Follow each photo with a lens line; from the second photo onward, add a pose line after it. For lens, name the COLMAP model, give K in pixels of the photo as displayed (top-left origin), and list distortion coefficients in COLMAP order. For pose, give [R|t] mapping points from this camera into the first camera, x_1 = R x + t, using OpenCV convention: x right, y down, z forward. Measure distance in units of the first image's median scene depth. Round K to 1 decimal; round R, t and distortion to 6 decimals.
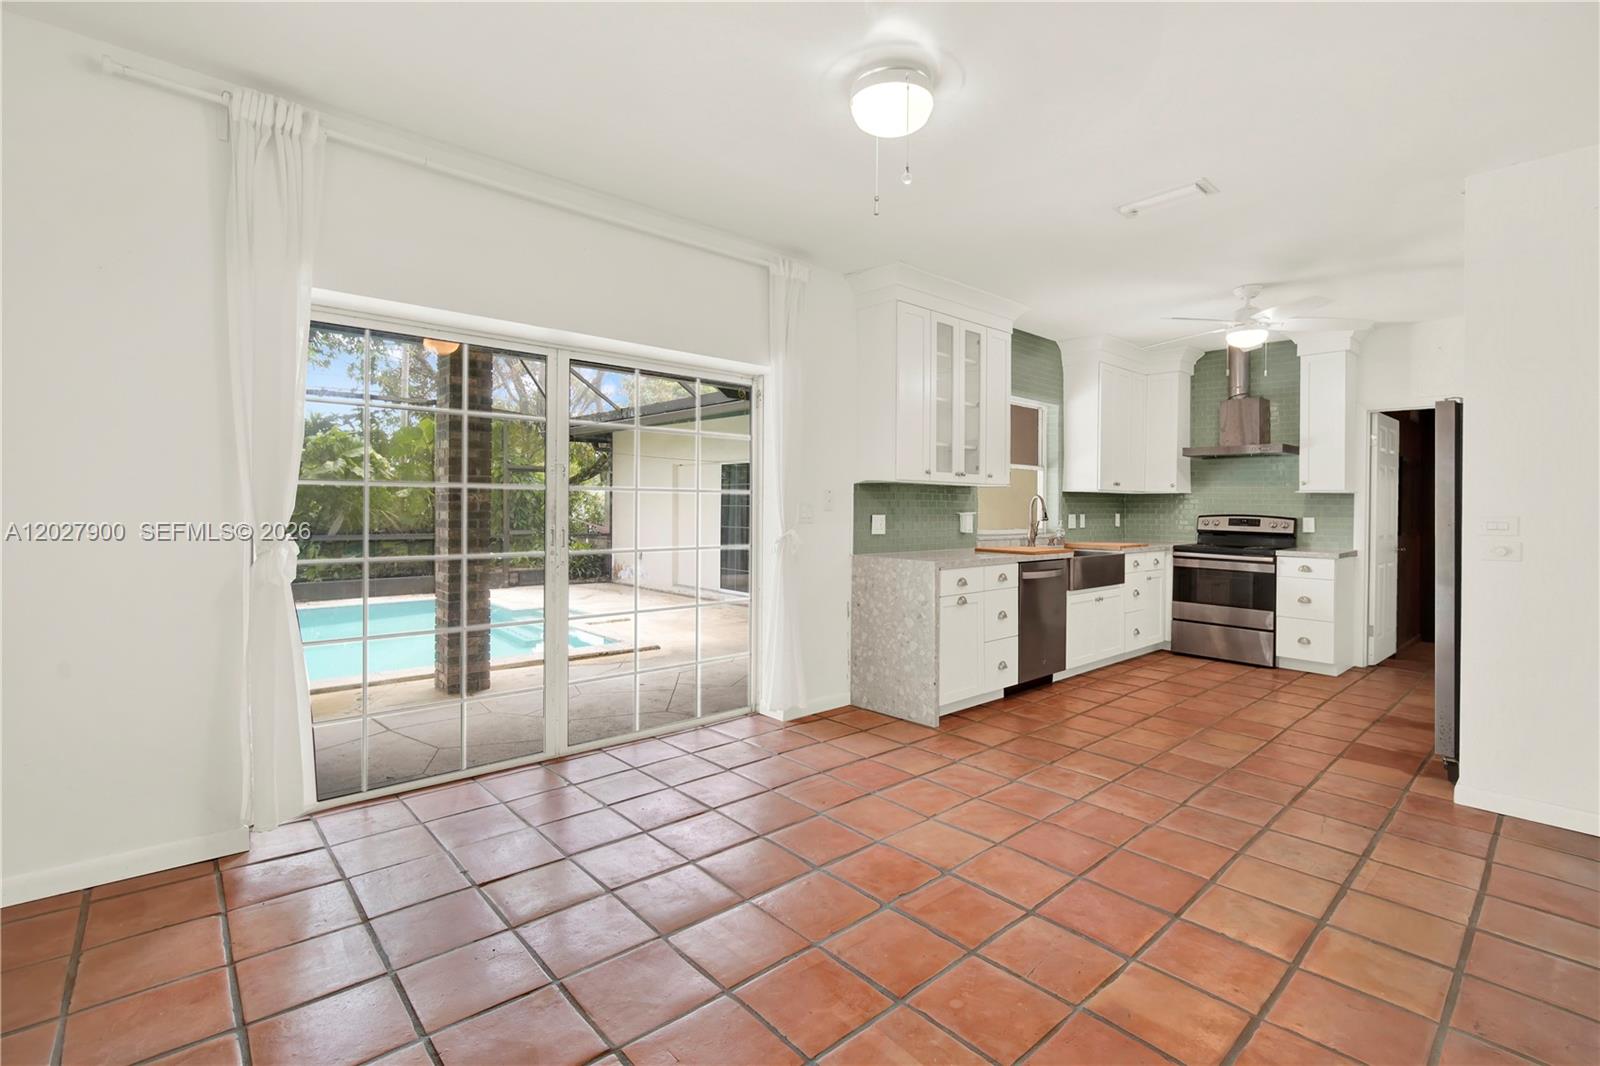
lens RADIAL K [[725.4, 0, 811.8], [0, 725.4, 504.3], [0, 0, 1]] dist [-0.013227, 0.004669]
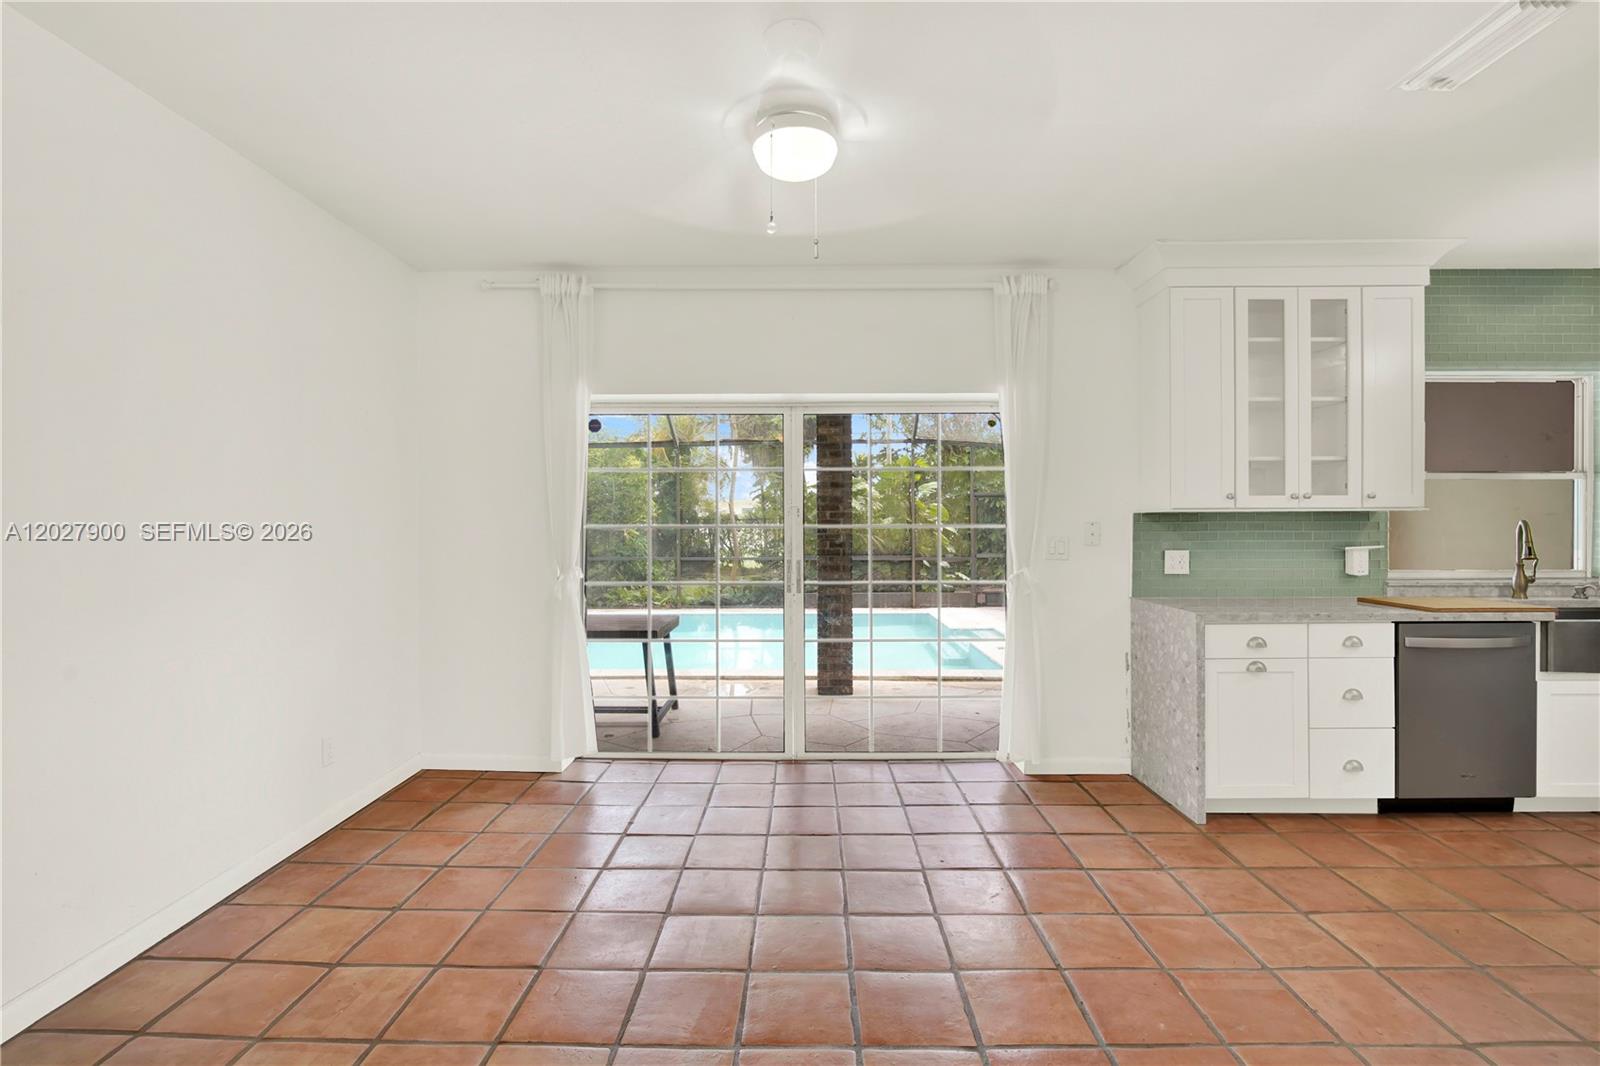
lens RADIAL K [[725.4, 0, 808.2], [0, 725.4, 524.2], [0, 0, 1]] dist [-0.013227, 0.004669]
pose [[0.738938, -0.011132, -0.673681, 0.331602], [0.010976, 0.999930, -0.004484, -0.015309], [0.673684, -0.004081, 0.739008, 0.118540]]
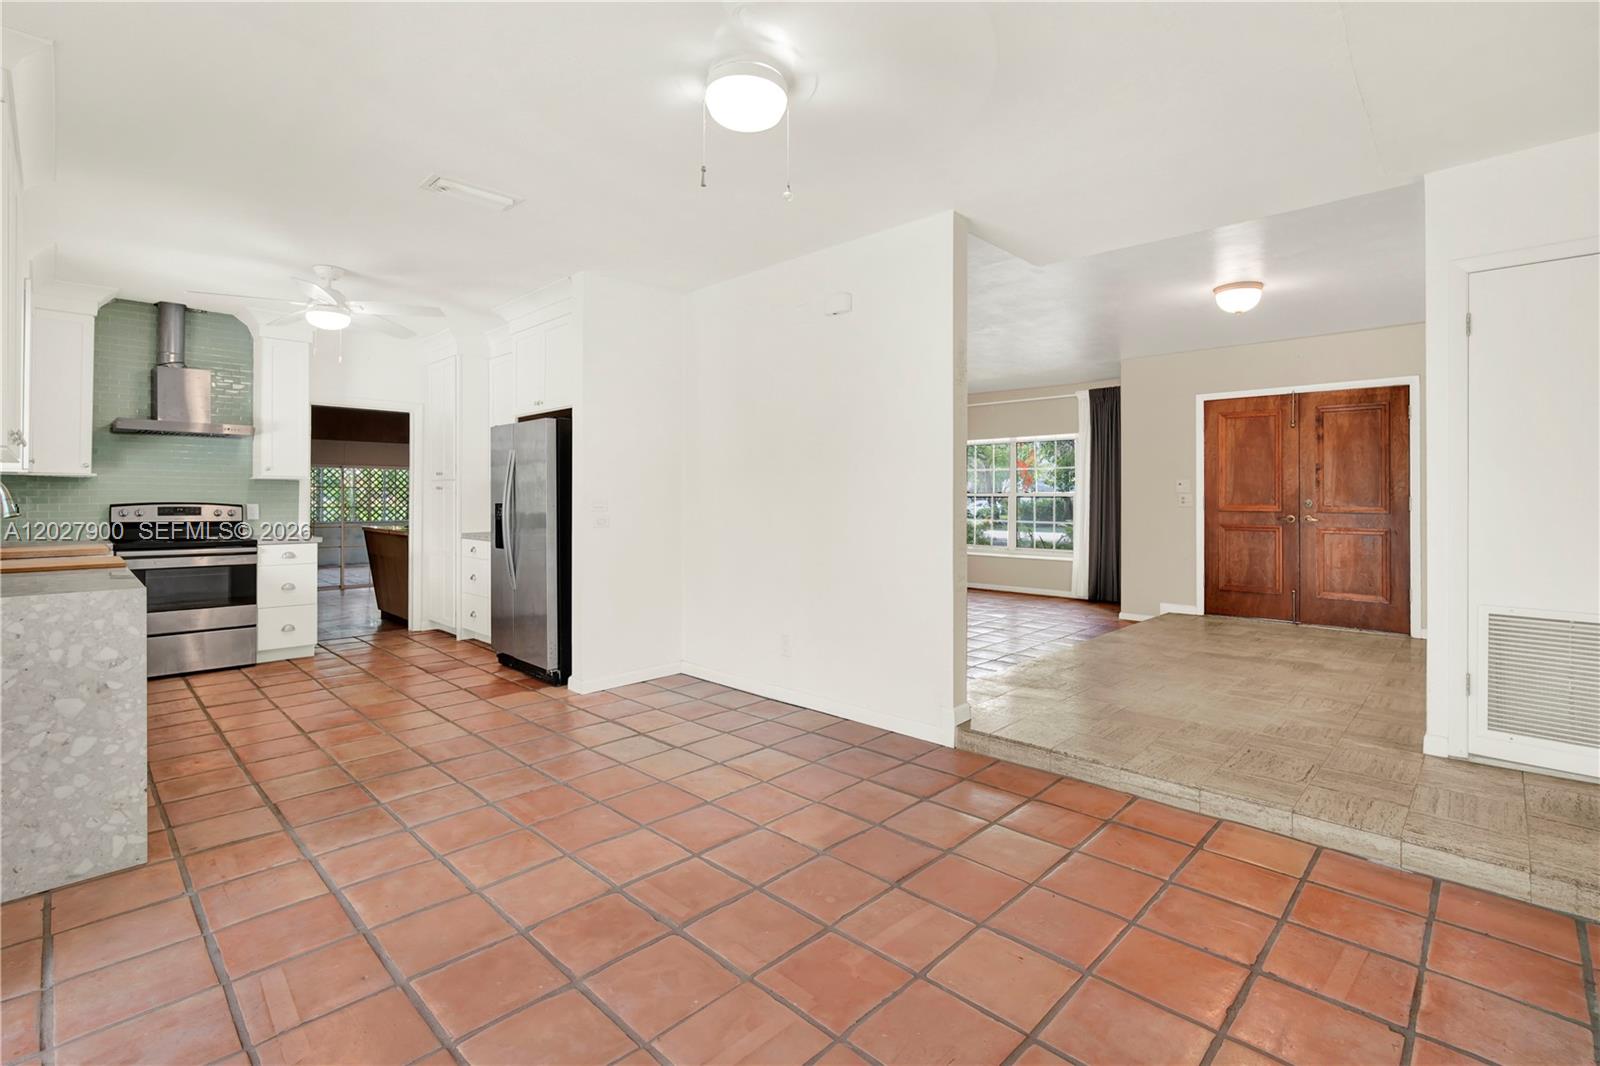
lens RADIAL K [[725.4, 0, 789.9], [0, 725.4, 476.8], [0, 0, 1]] dist [-0.013227, 0.004669]
pose [[-0.030528, 0.011806, 0.999464, -0.381809], [0.005348, 0.999918, -0.011648, -0.002433], [-0.999520, 0.004989, -0.030588, 0.411058]]
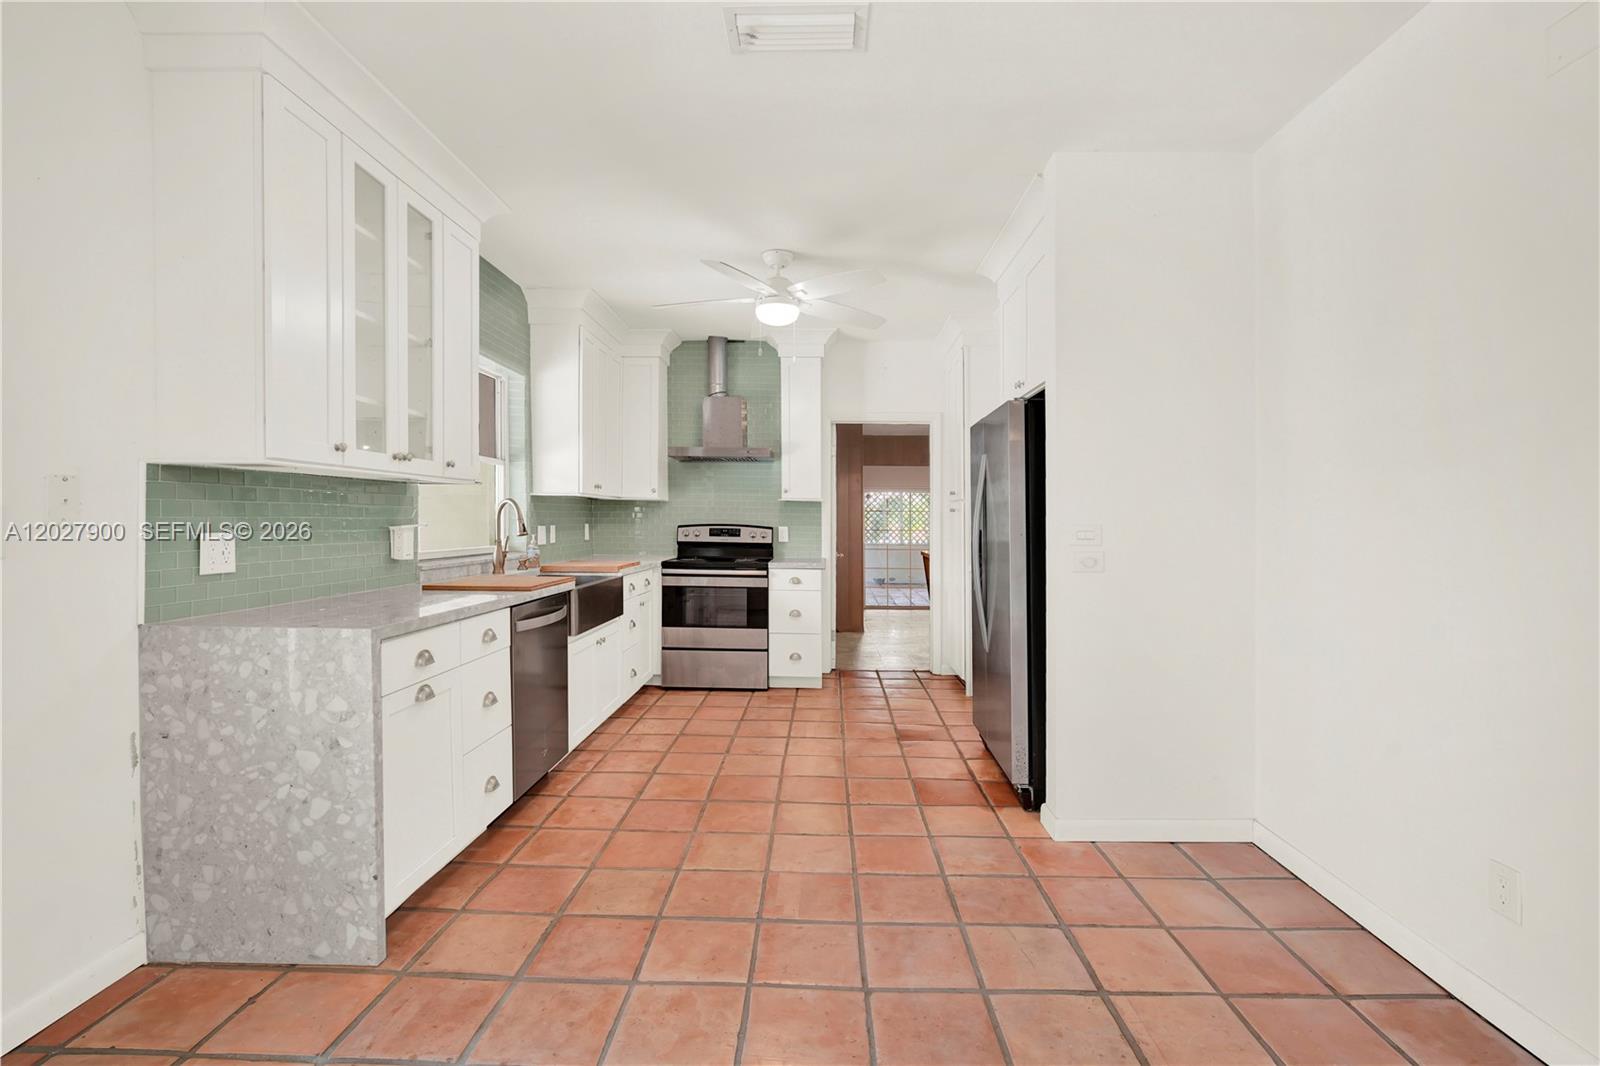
lens RADIAL K [[725.4, 0, 809.4], [0, 725.4, 524.2], [0, 0, 1]] dist [-0.013227, 0.004669]
pose [[0.699291, -0.011848, 0.714739, 0.025440], [0.003099, 0.999903, 0.013543, 0.003807], [-0.714830, -0.007255, 0.699260, 0.387275]]
